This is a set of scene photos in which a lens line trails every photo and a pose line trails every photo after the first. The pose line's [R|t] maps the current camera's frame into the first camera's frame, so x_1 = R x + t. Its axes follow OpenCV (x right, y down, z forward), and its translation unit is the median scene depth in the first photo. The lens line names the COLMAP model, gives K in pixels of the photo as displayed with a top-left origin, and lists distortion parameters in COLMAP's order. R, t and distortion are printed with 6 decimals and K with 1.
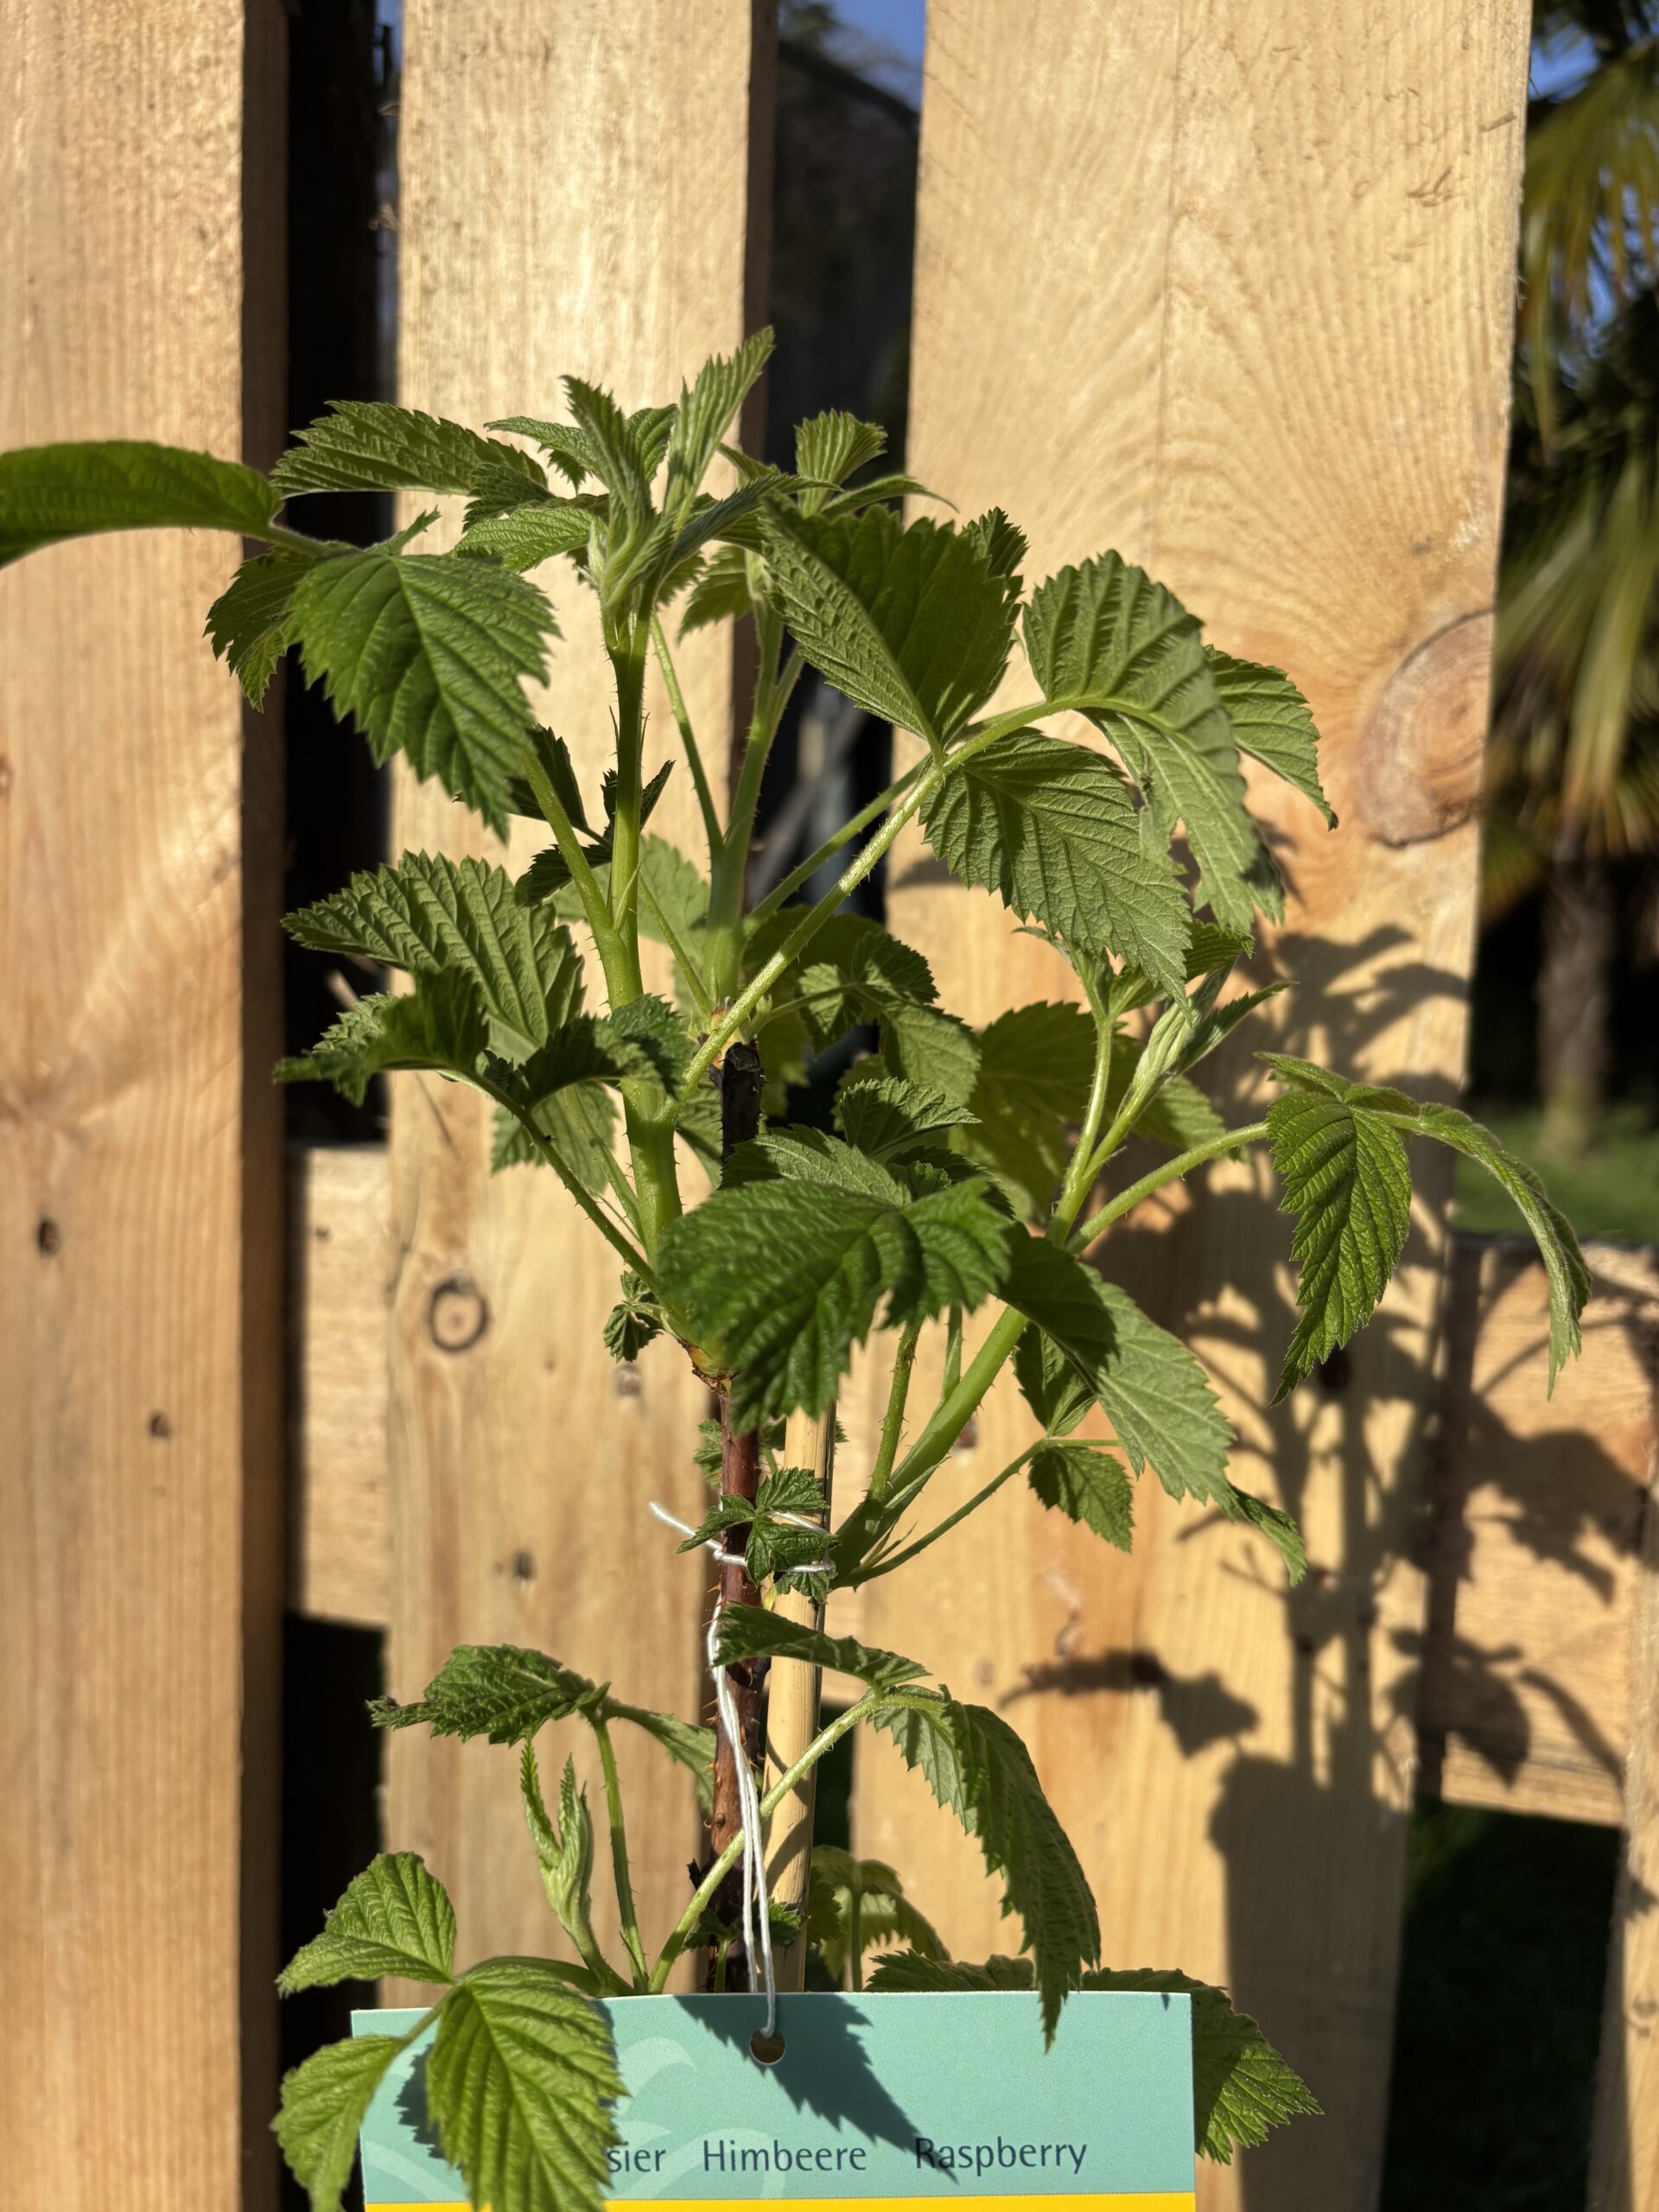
lens RADIAL K [[1750.6, 0, 831.9], [0, 1750.6, 1110.7], [0, 0, 1]] dist [0.004814, -0.012662]
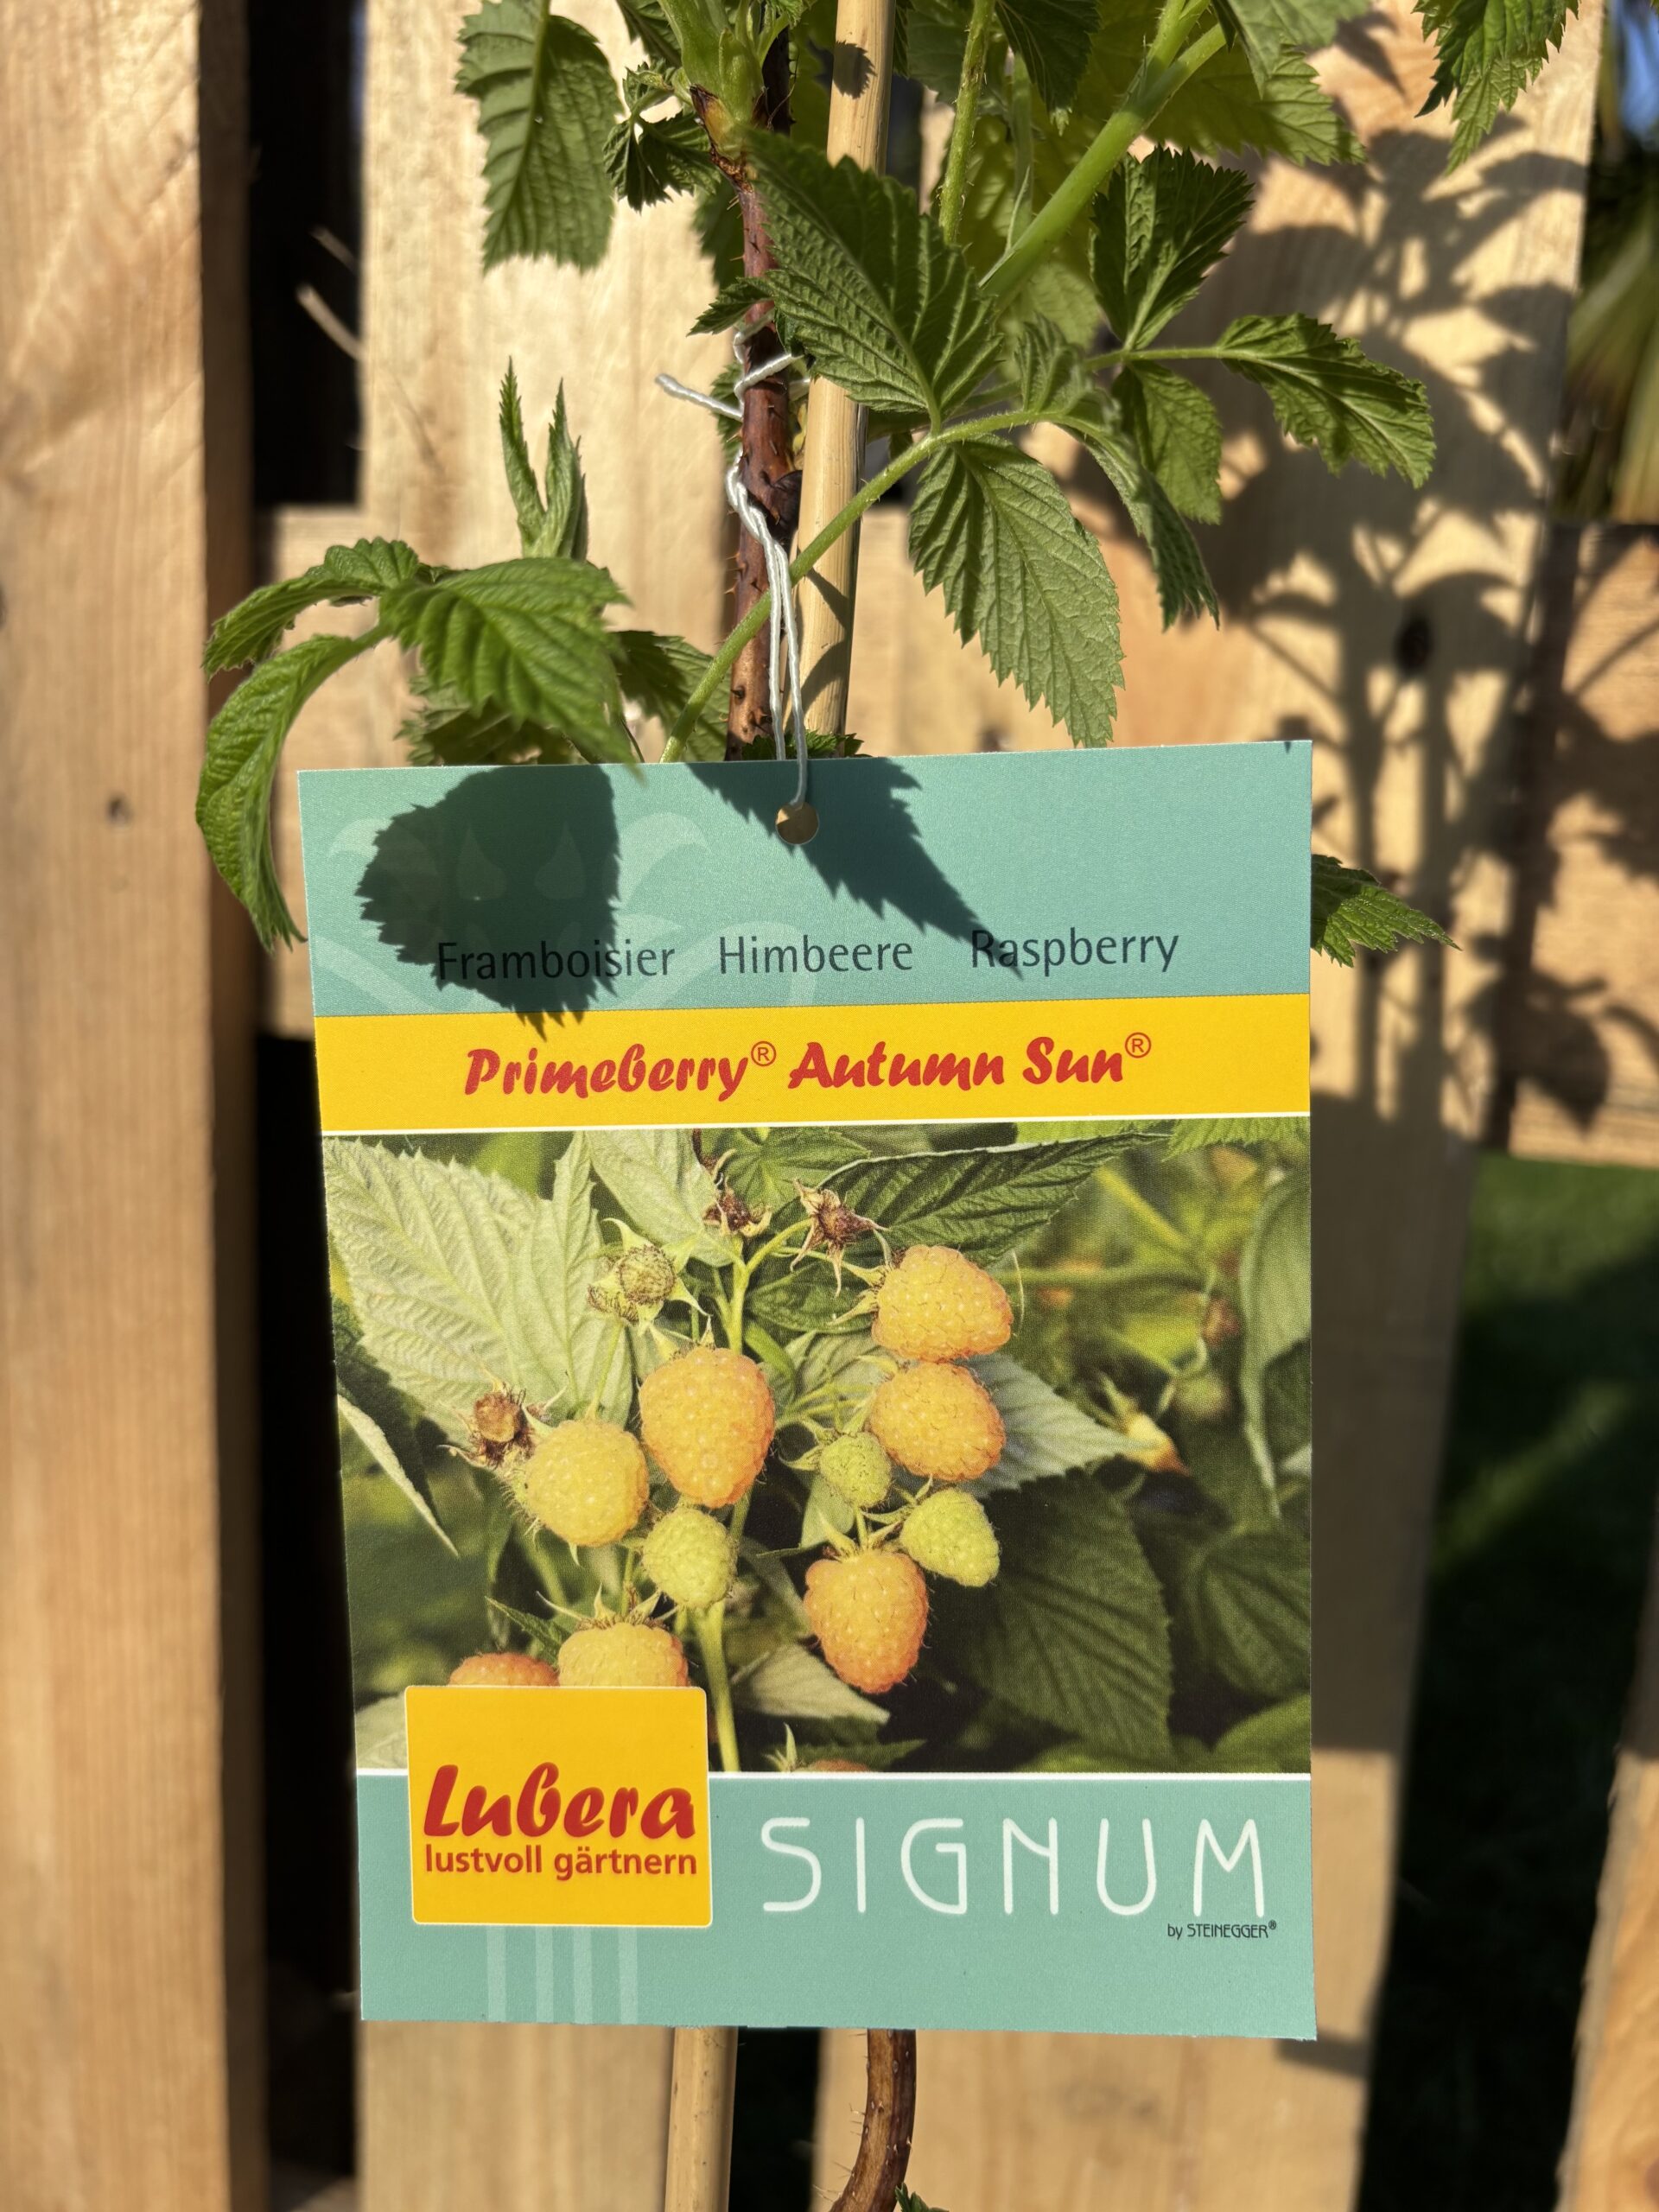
lens RADIAL K [[1764.5, 0, 826.9], [0, 1764.5, 1103.5], [0, 0, 1]] dist [0.028608, -0.070838]
pose [[0.999915, 0.012816, -0.002503, -0.009275], [-0.012571, 0.996640, 0.080932, 0.297758], [0.003532, -0.080893, 0.996717, 0.074024]]
